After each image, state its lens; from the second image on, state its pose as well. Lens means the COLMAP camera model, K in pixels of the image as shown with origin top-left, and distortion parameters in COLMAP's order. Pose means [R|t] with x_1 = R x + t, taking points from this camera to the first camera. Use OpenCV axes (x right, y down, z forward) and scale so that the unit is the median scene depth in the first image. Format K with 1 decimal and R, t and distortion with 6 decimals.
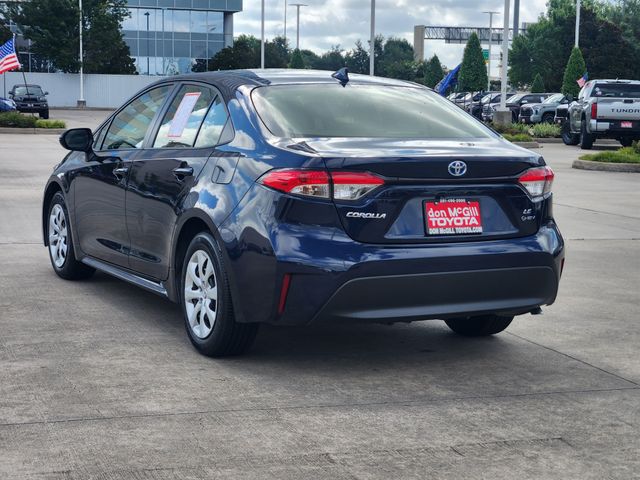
lens RADIAL K [[1195.5, 0, 320.0], [0, 1195.5, 240.0], [0, 0, 1]] dist [-0.000115, 0.297807]
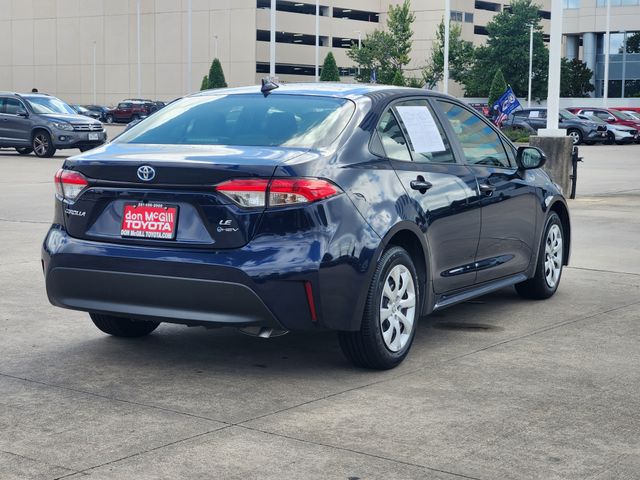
lens RADIAL K [[1225.1, 0, 320.0], [0, 1225.1, 240.0], [0, 0, 1]] dist [-0.570262, 4.142959]
pose [[0.572962, 0.071912, -0.816421, 1.039623], [-0.095452, 0.995219, 0.020673, -0.038425], [0.814005, 0.066084, 0.577087, 0.521977]]
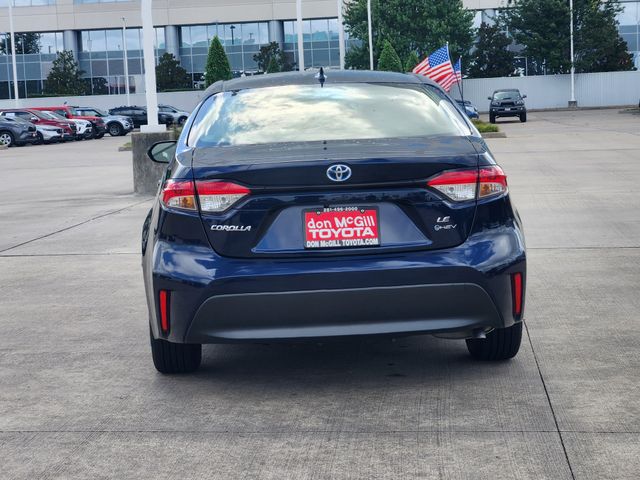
lens RADIAL K [[1195.5, 0, 320.0], [0, 1195.5, 240.0], [0, 0, 1]] dist [-0.000115, 0.297807]
pose [[0.902295, -0.009787, -0.431008, 0.481776], [0.009562, 0.999951, -0.002689, -0.007841], [0.431013, -0.001696, 0.902344, 0.186138]]
